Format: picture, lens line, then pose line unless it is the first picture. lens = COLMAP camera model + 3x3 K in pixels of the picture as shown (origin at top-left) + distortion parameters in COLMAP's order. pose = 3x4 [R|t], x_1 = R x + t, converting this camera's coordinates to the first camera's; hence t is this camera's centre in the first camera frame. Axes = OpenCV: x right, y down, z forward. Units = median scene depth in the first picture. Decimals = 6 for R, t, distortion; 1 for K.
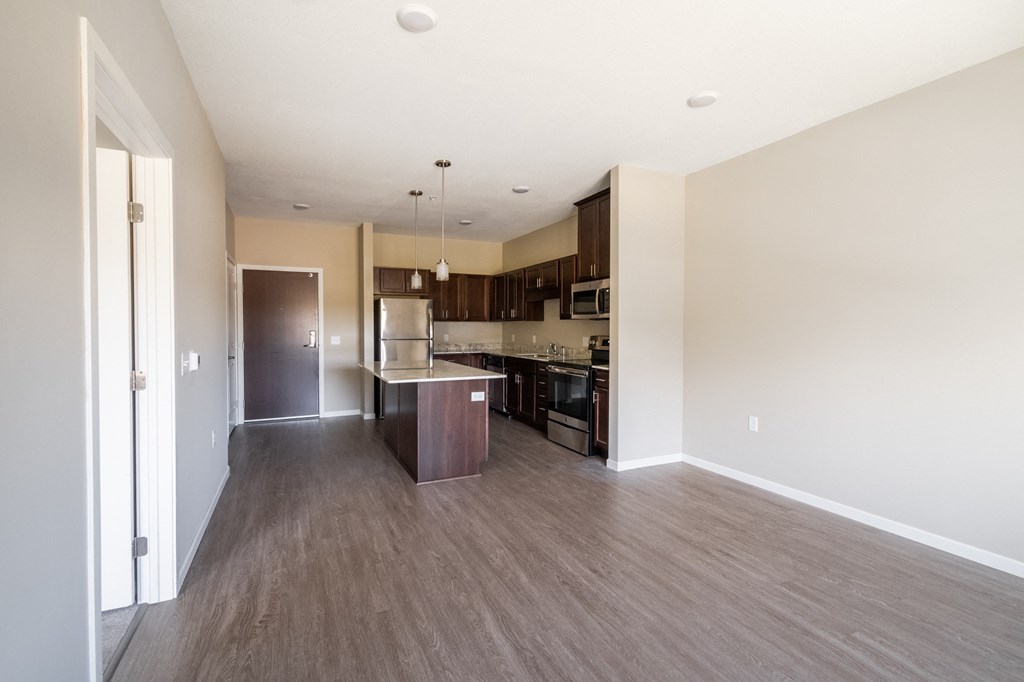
lens RADIAL K [[469.5, 0, 493.6], [0, 469.5, 336.0], [0, 0, 1]] dist [0.007139, -0.000283]
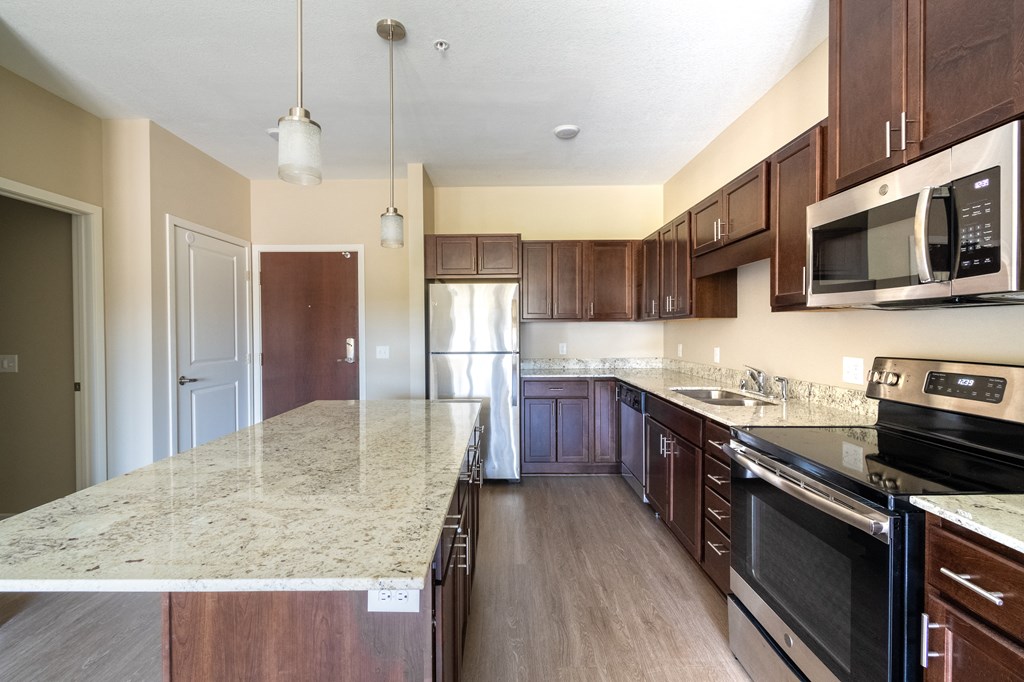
lens RADIAL K [[469.5, 0, 493.6], [0, 469.5, 336.0], [0, 0, 1]] dist [0.007139, -0.000283]
pose [[0.911946, -0.001357, -0.410308, 0.089942], [-0.000715, 0.999988, -0.004898, -0.012599], [0.410310, 0.004760, 0.911934, 0.541976]]
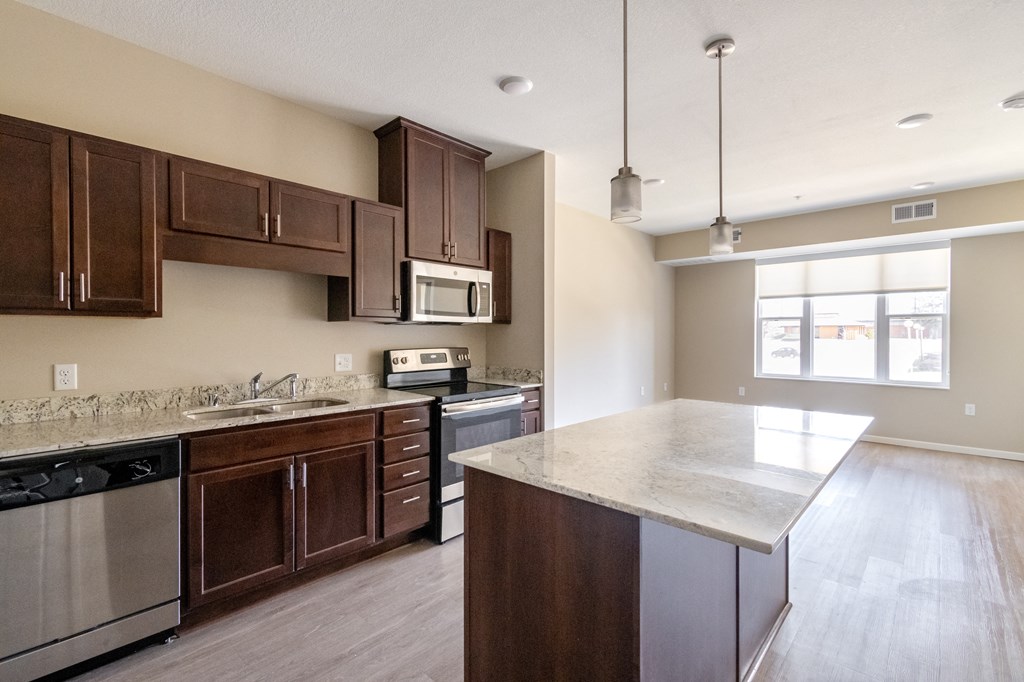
lens RADIAL K [[469.5, 0, 493.6], [0, 469.5, 336.0], [0, 0, 1]] dist [0.007139, -0.000283]
pose [[-0.398275, -0.007286, 0.917237, -0.362536], [0.016446, 0.999751, 0.015082, -0.023454], [-0.917118, 0.021091, -0.398056, 1.040288]]
